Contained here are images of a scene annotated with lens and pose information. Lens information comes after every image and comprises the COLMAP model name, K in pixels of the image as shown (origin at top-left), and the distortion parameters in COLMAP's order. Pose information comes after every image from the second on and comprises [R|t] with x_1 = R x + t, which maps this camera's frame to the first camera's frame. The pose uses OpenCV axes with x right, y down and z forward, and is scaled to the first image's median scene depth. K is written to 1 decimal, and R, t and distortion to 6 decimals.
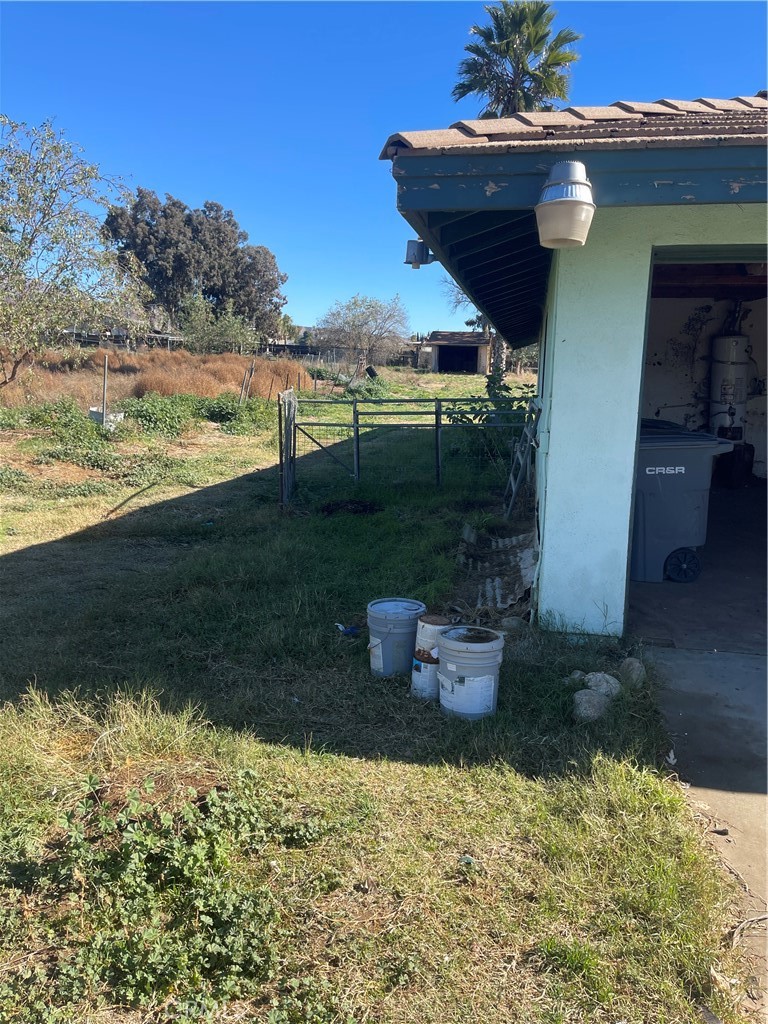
lens RADIAL K [[773.6, 0, 380.6], [0, 773.6, 538.0], [0, 0, 1]] dist [0.003182, -0.007357]
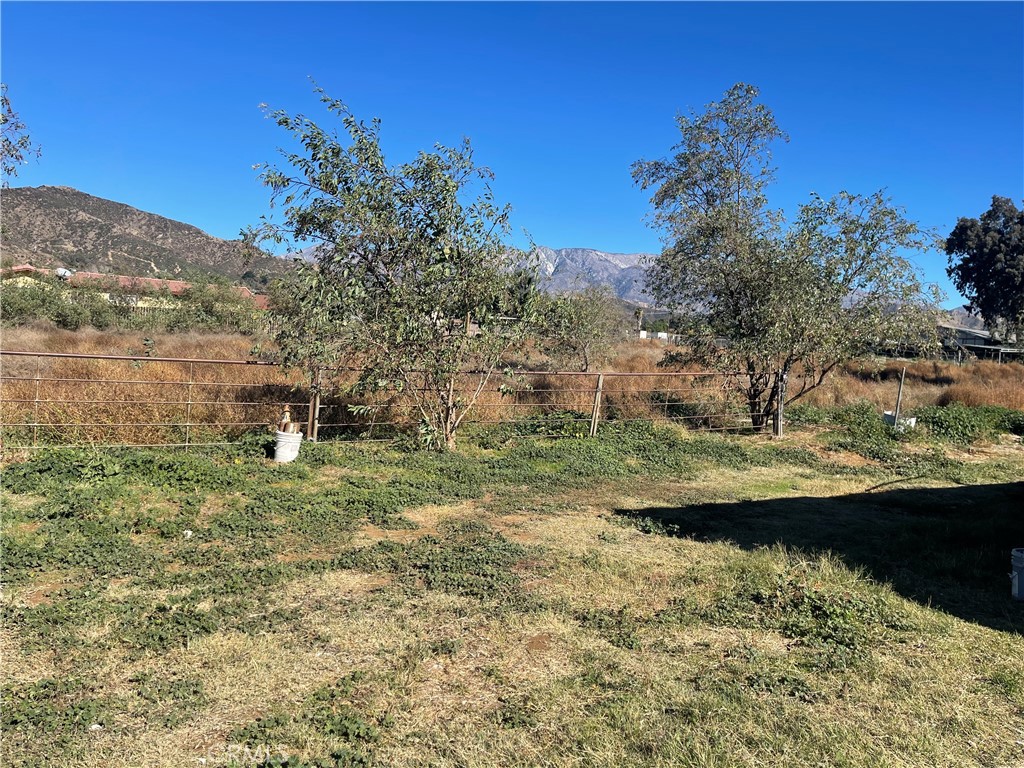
lens RADIAL K [[773.6, 0, 512.3], [0, 773.6, 389.5], [0, 0, 1]] dist [0.003182, -0.007357]
pose [[0.669564, 0.041878, -0.741573, 0.099169], [-0.187334, 0.975653, -0.114047, 0.032984], [0.718742, 0.215284, 0.661108, -0.158408]]
